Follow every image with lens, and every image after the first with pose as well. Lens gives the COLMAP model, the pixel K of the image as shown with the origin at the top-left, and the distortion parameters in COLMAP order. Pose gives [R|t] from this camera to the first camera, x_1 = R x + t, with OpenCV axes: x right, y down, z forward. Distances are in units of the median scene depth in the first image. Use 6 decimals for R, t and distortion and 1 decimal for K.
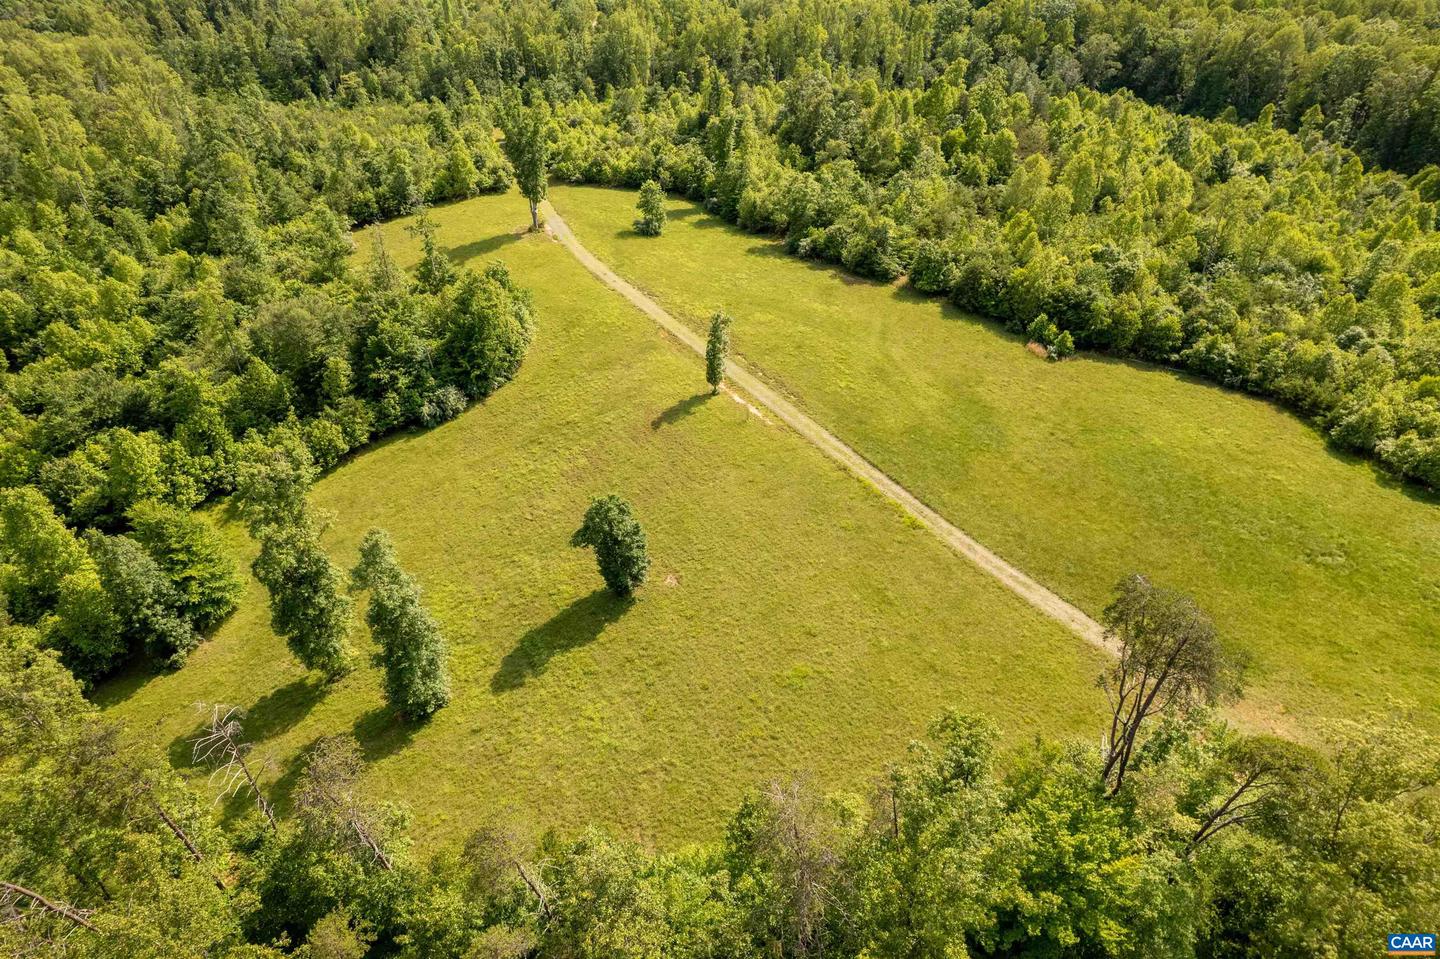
lens RADIAL K [[920.7, 0, 720.0], [0, 920.7, 479.5], [0, 0, 1]] dist [-0.070192, 0.055298]
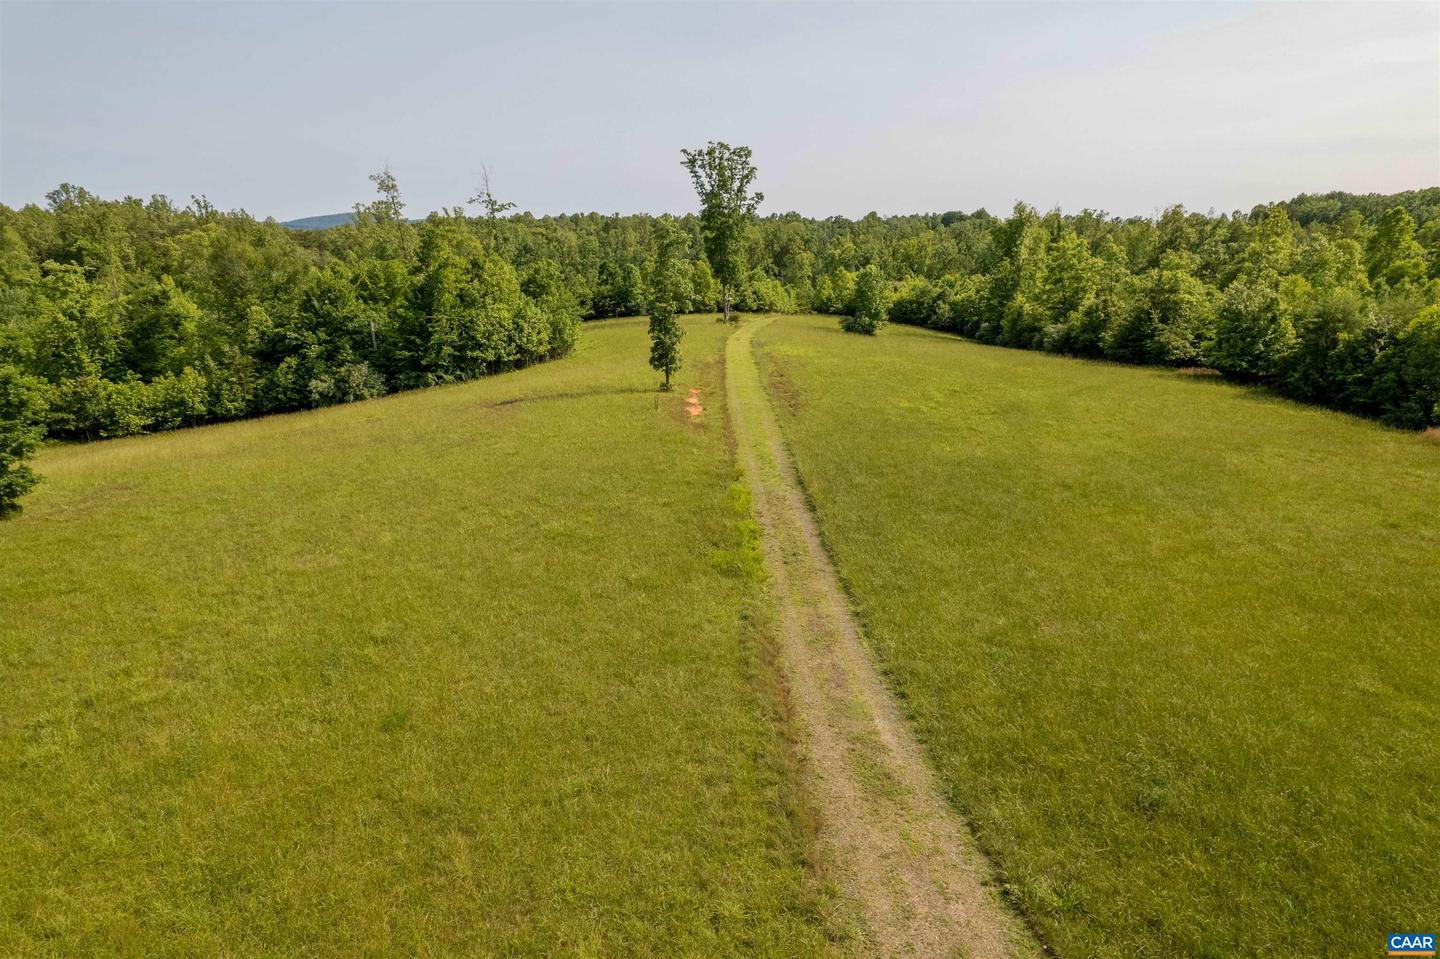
lens RADIAL K [[920.7, 0, 720.0], [0, 920.7, 479.5], [0, 0, 1]] dist [-0.070192, 0.055298]
pose [[0.864638, 0.126533, -0.486200, 0.230316], [-0.281271, 0.923796, -0.259784, 0.067843], [0.416278, 0.361373, 0.834339, 0.457750]]
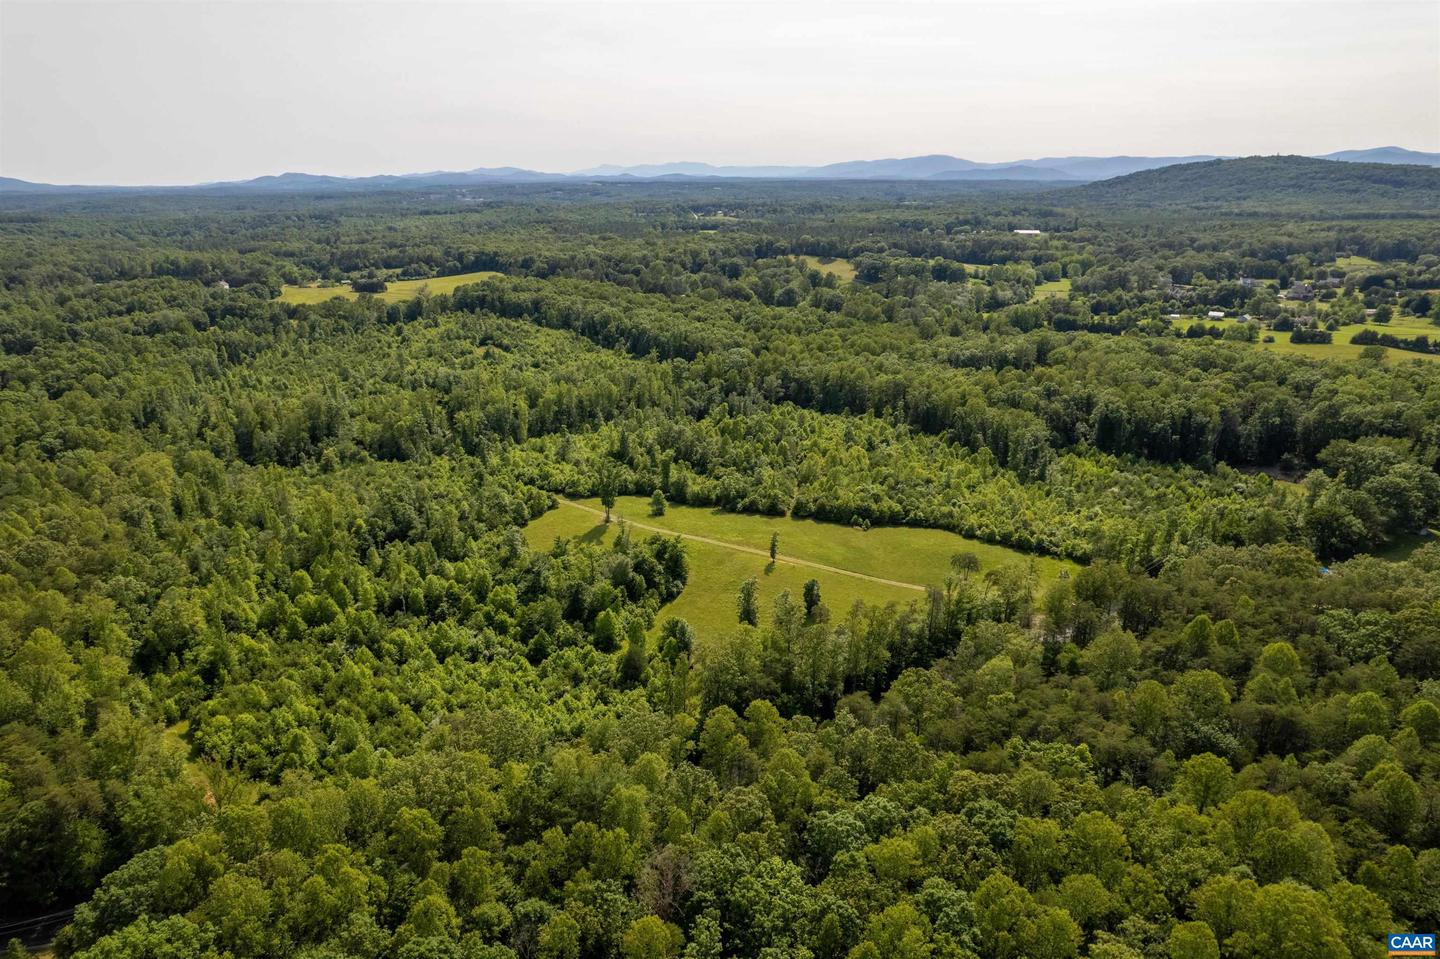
lens RADIAL K [[920.7, 0, 720.0], [0, 920.7, 479.5], [0, 0, 1]] dist [-0.070192, 0.055298]
pose [[0.891928, -0.146690, 0.427724, -0.989222], [0.259176, 0.940964, -0.217750, 0.175887], [-0.370531, 0.305073, 0.877290, -1.076758]]
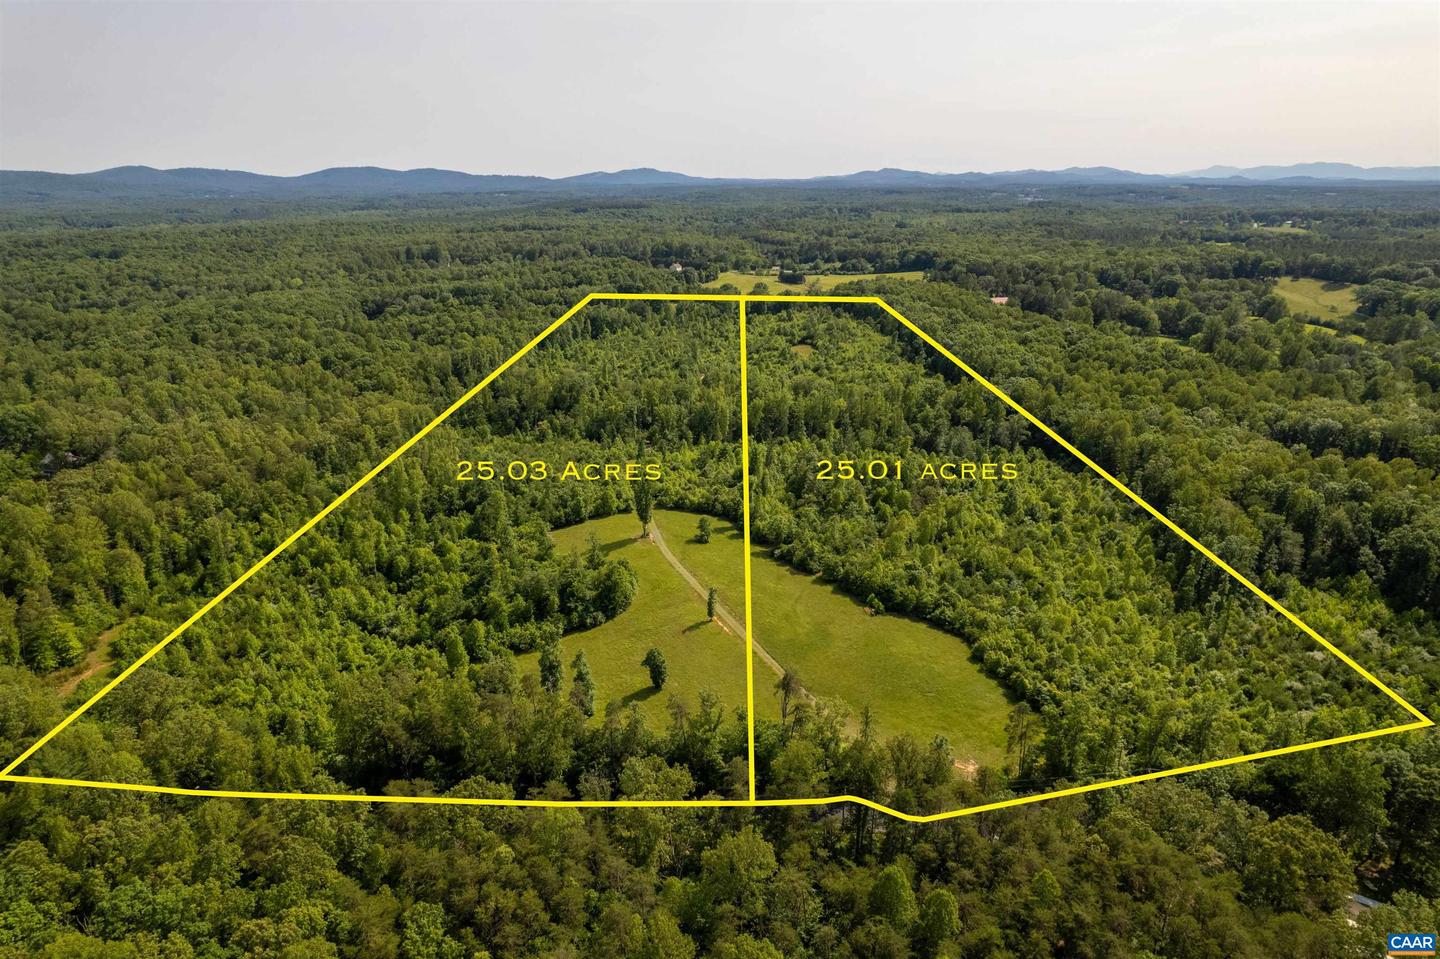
lens RADIAL K [[920.7, 0, 720.0], [0, 920.7, 479.5], [0, 0, 1]] dist [-0.070192, 0.055298]
pose [[0.991381, 0.037740, -0.125459, 0.231198], [-0.070896, 0.959824, -0.271499, 0.150876], [0.110172, 0.278053, 0.954227, -1.030994]]
